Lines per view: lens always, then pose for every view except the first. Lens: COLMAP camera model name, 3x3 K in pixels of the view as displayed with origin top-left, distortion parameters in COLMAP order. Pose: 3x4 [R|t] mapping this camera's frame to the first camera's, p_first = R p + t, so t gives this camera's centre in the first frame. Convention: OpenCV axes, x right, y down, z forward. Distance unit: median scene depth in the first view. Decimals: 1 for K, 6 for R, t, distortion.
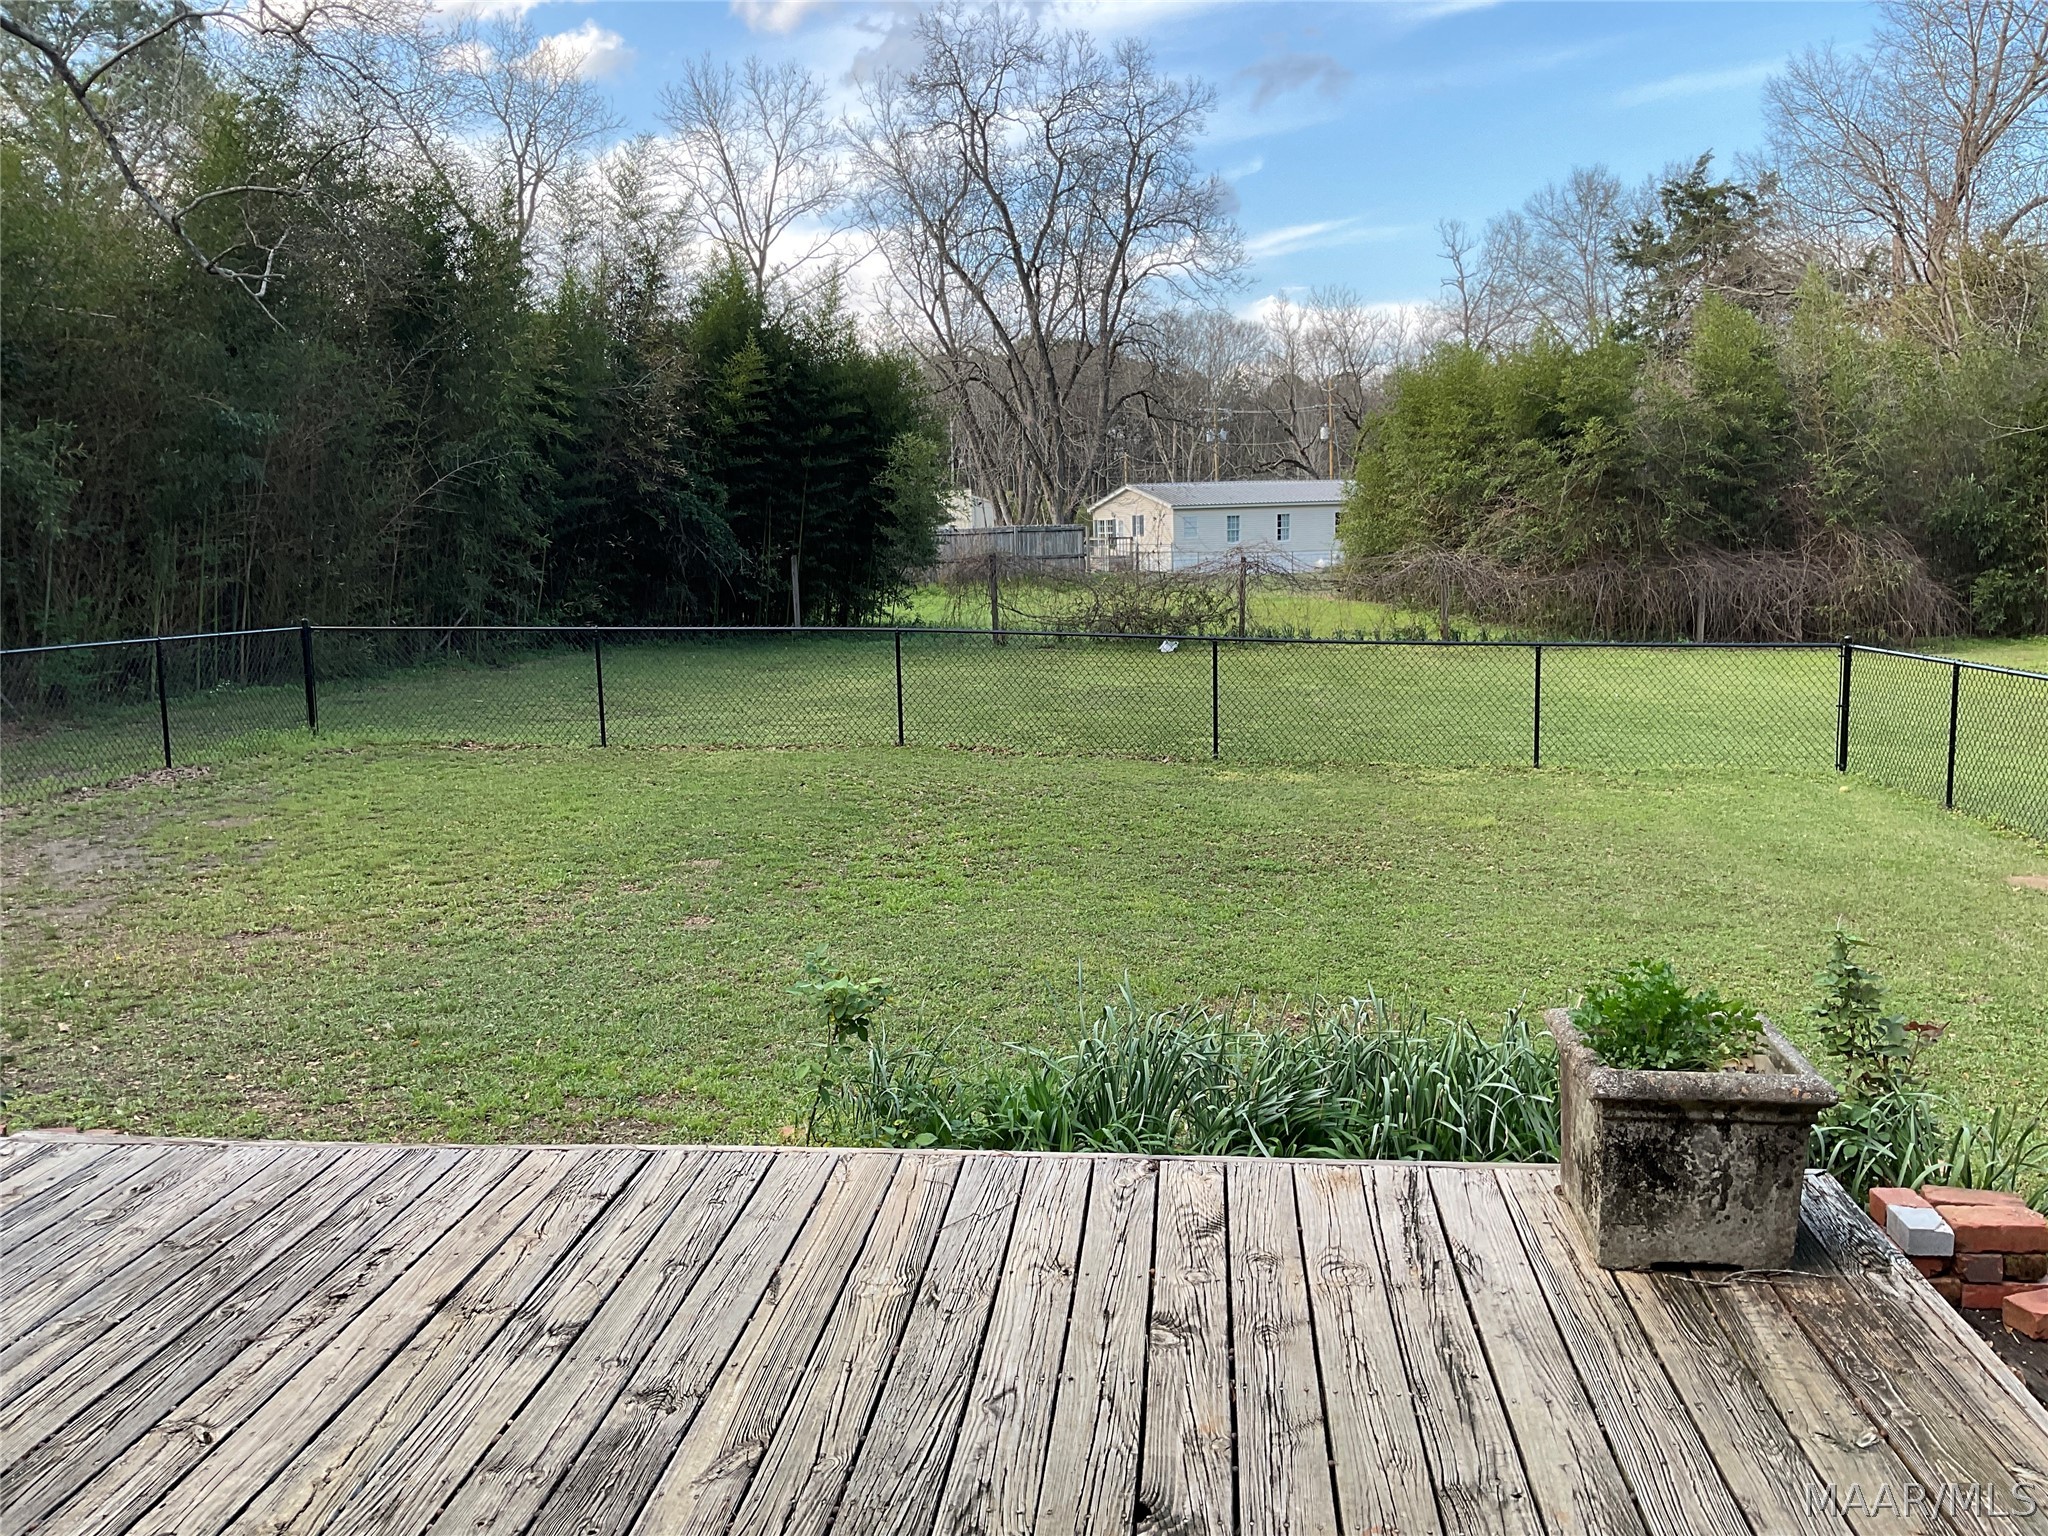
lens RADIAL K [[1702.7, 0, 1017.1], [0, 1702.7, 768.6], [0, 0, 1]] dist [0.065083, -0.140897]
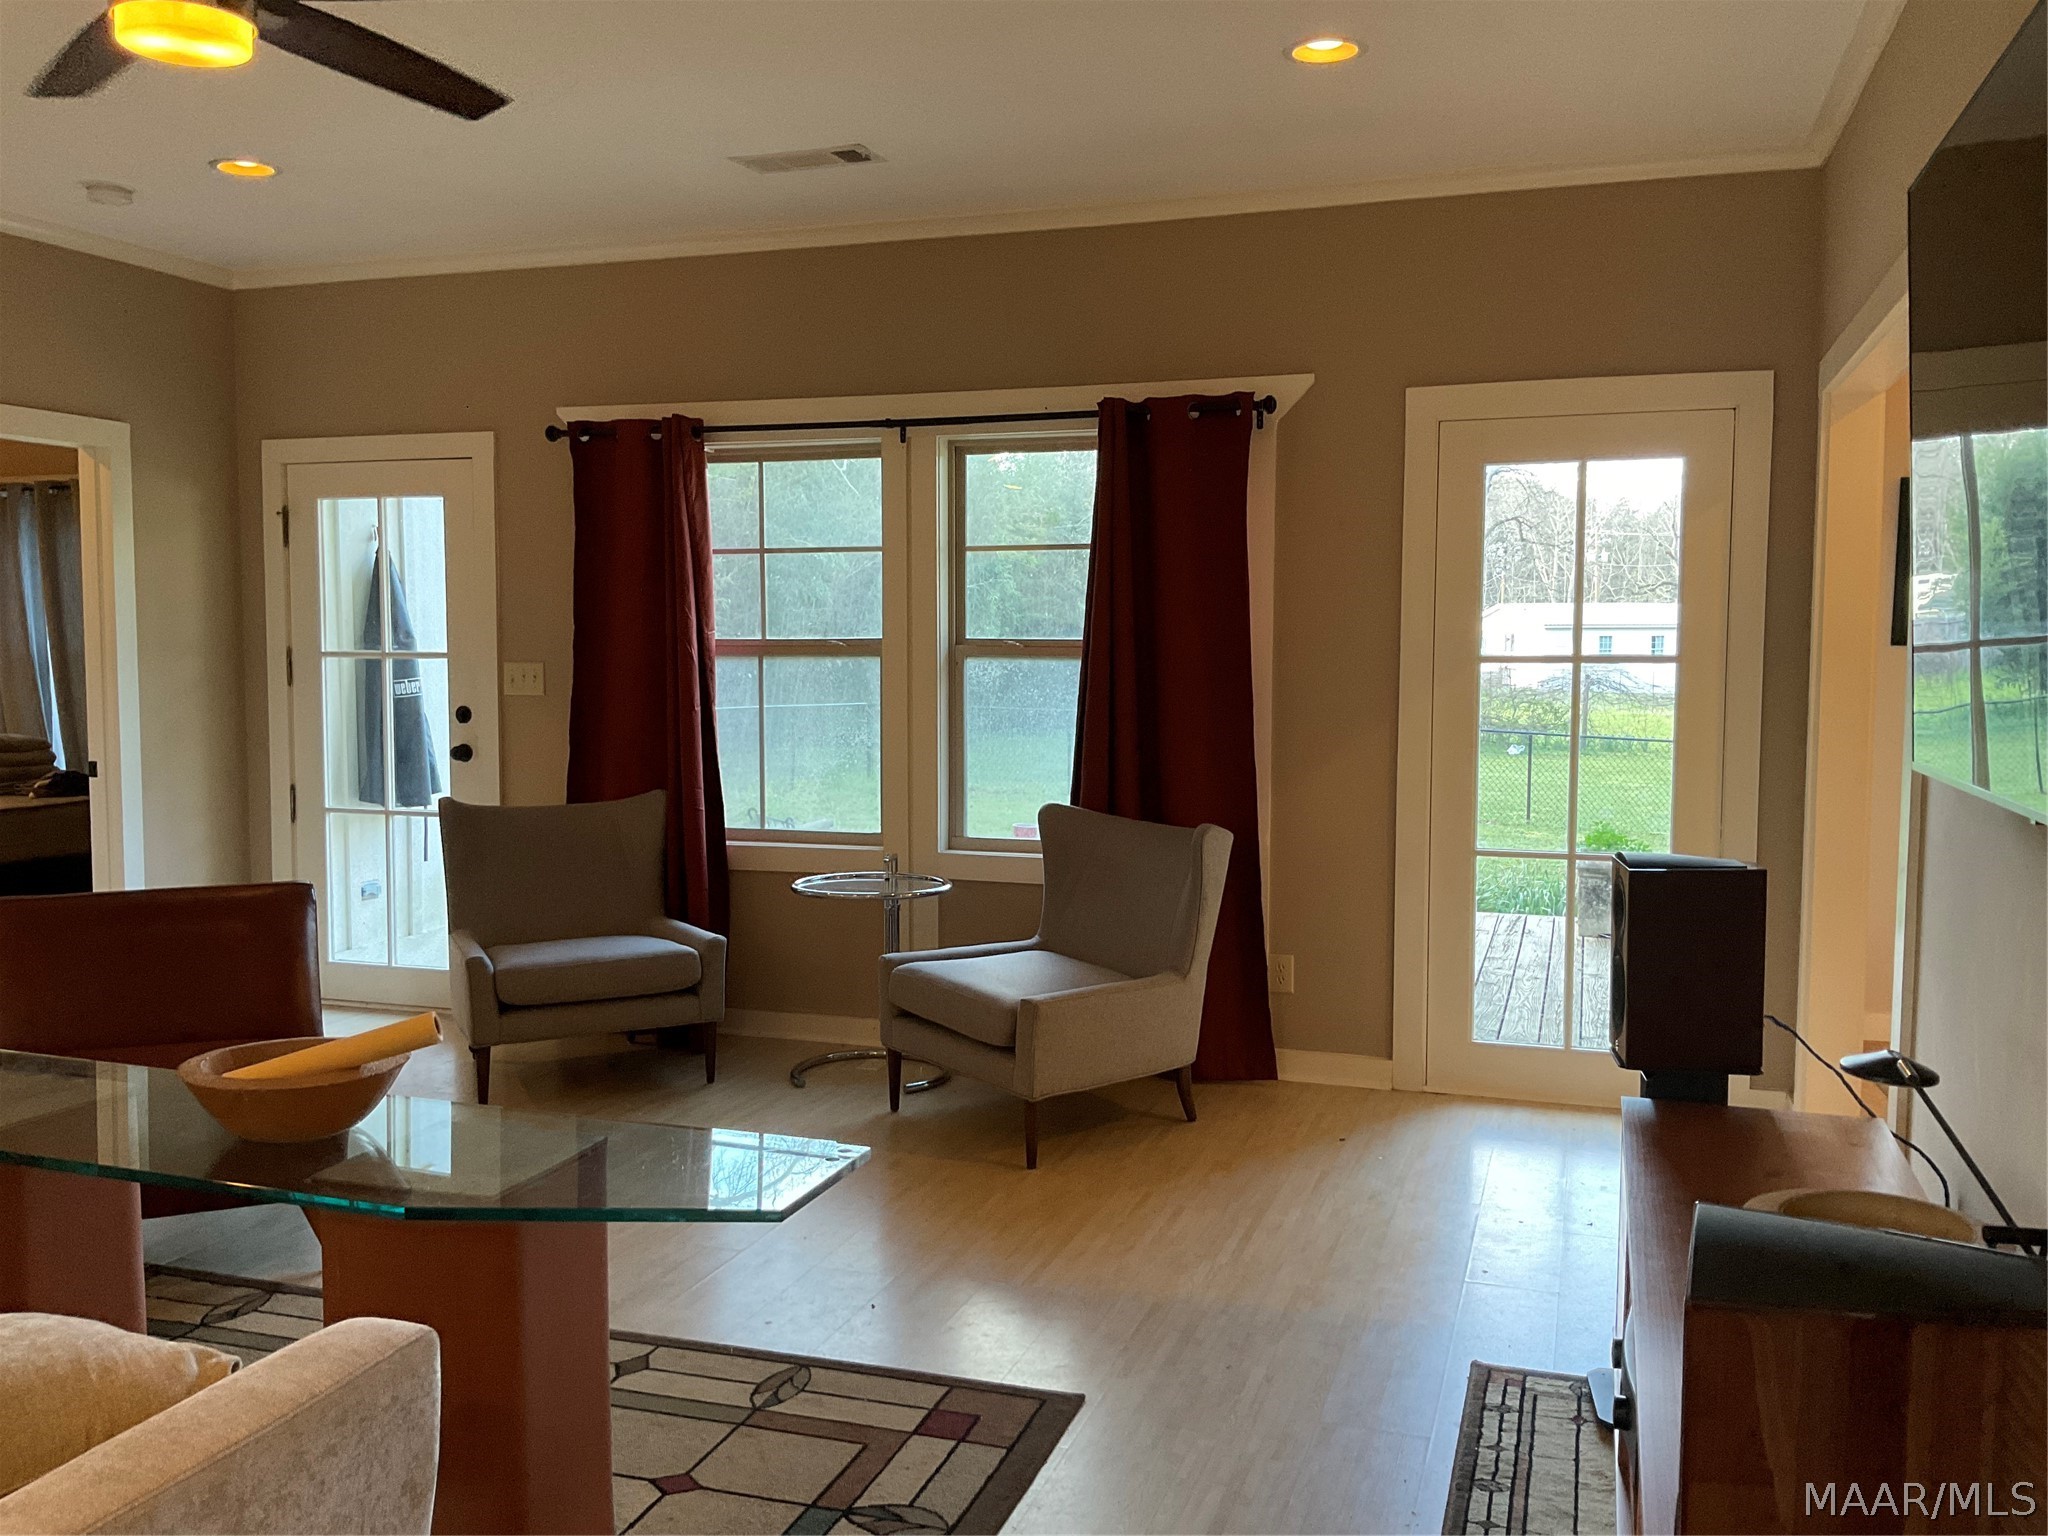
lens RADIAL K [[1702.7, 0, 1017.1], [0, 1702.7, 768.6], [0, 0, 1]] dist [0.065083, -0.140897]
pose [[0.976564, 0.039421, -0.211588, 0.021476], [-0.052848, 0.996906, -0.058181, 0.117072], [0.208639, 0.068000, 0.975626, -0.888754]]
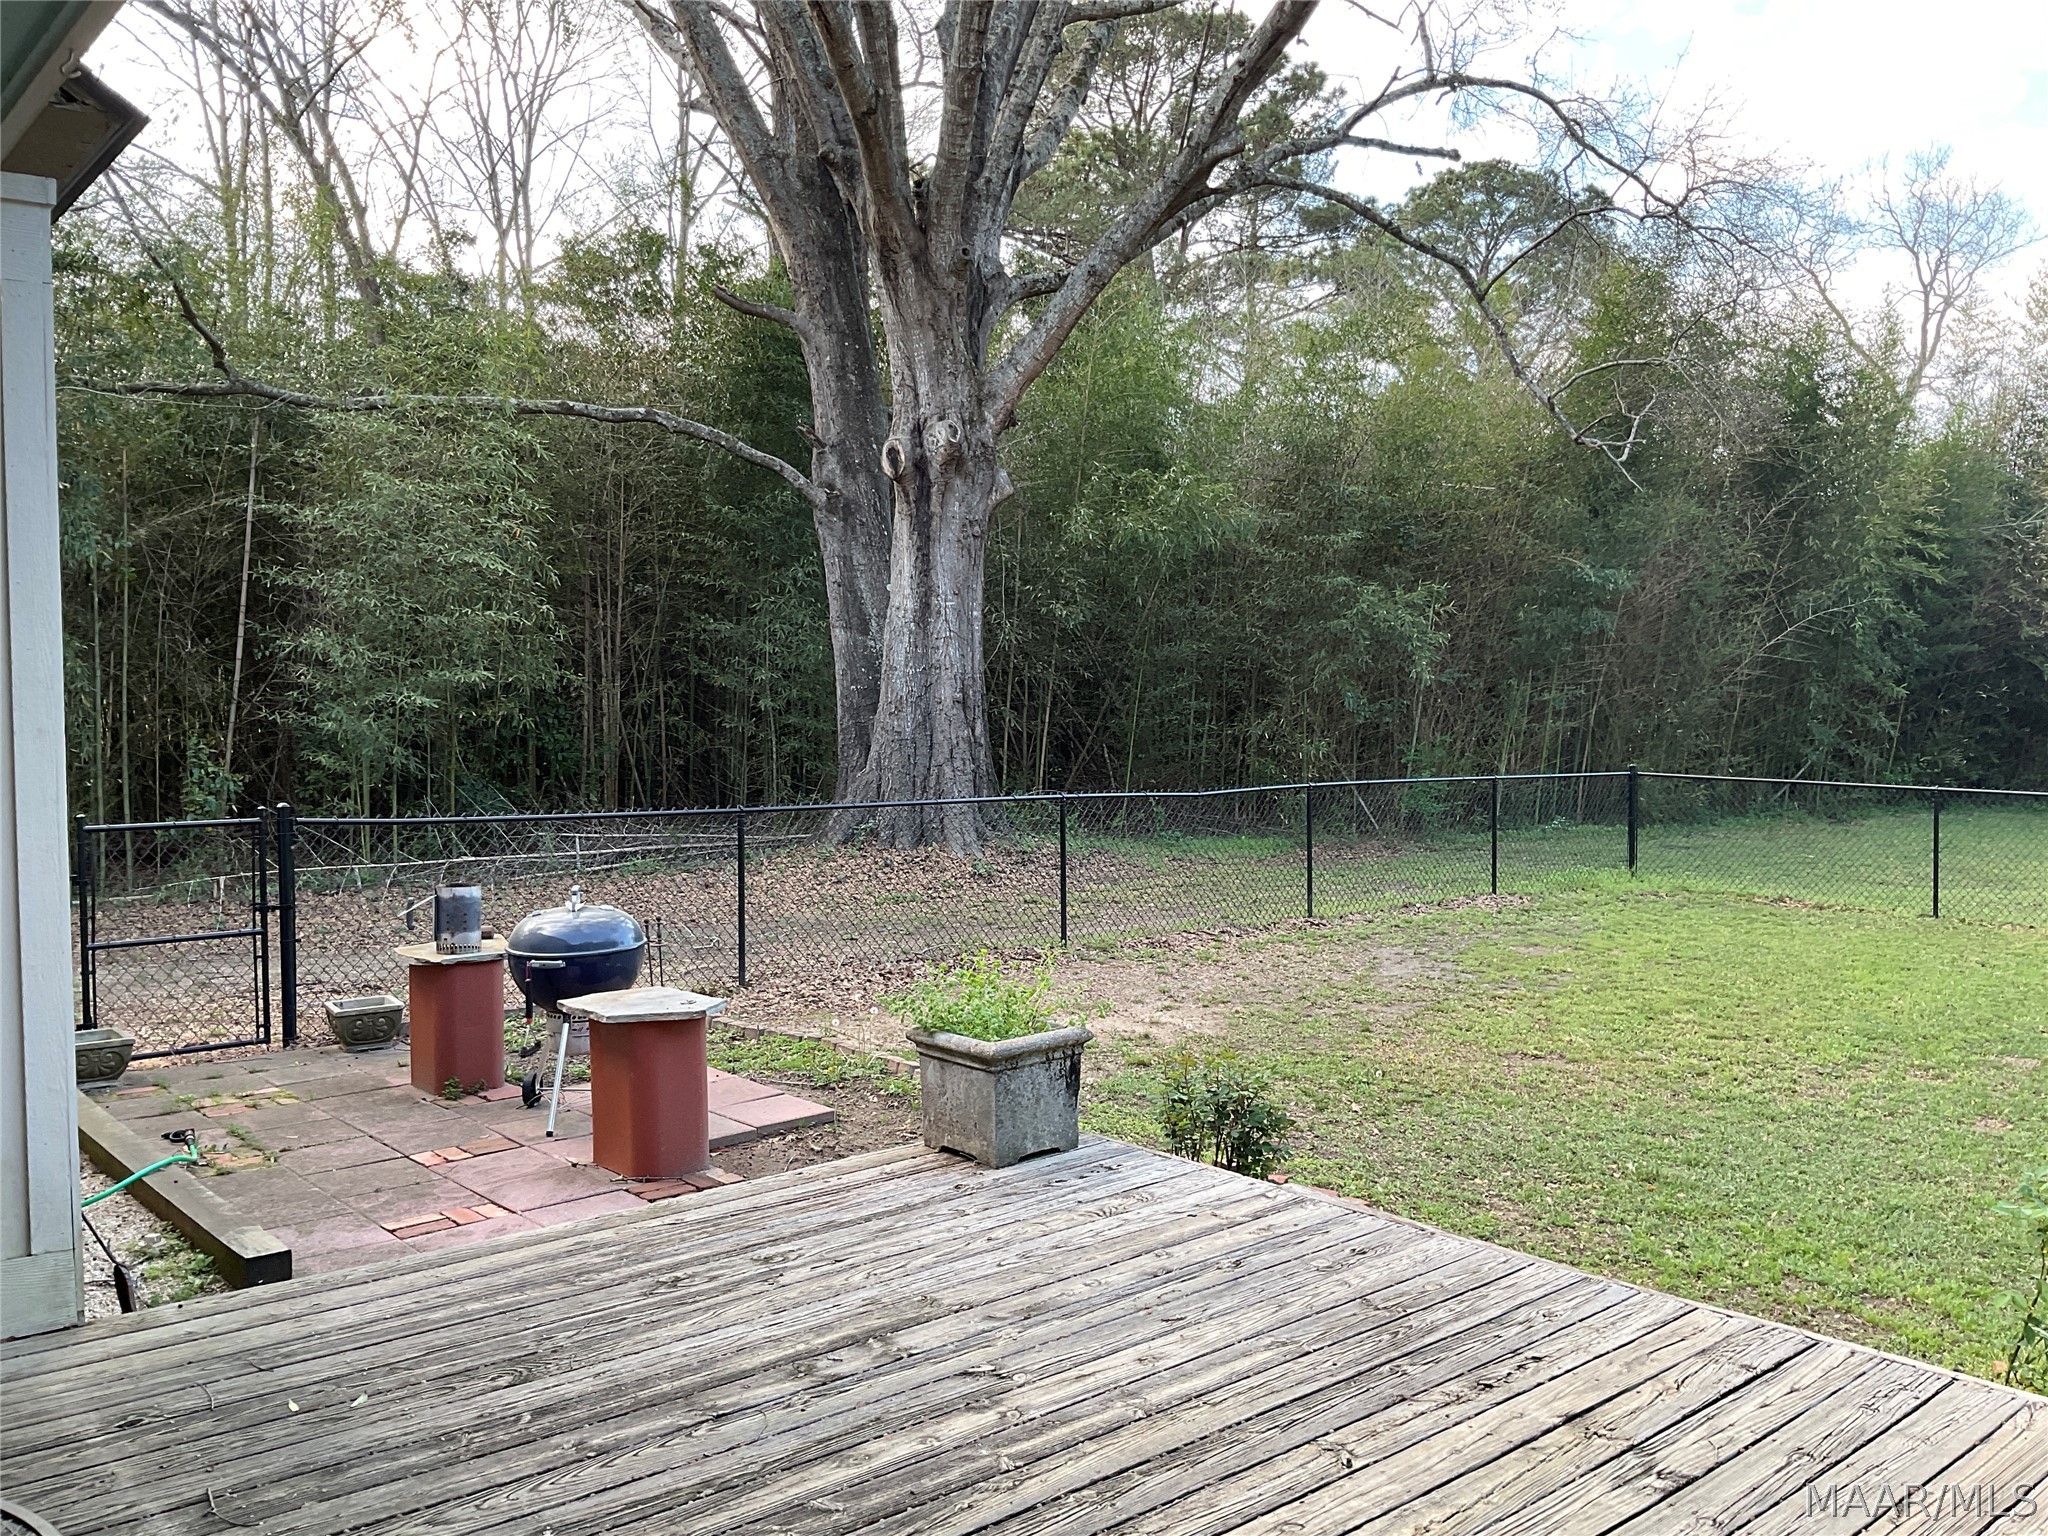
lens RADIAL K [[1702.7, 0, 1017.1], [0, 1702.7, 768.6], [0, 0, 1]] dist [0.065083, -0.140897]
pose [[0.729193, 0.050120, -0.682471, 0.064054], [-0.106216, 0.993517, -0.040525, -0.008141], [0.676015, 0.102040, 0.729789, -0.036165]]
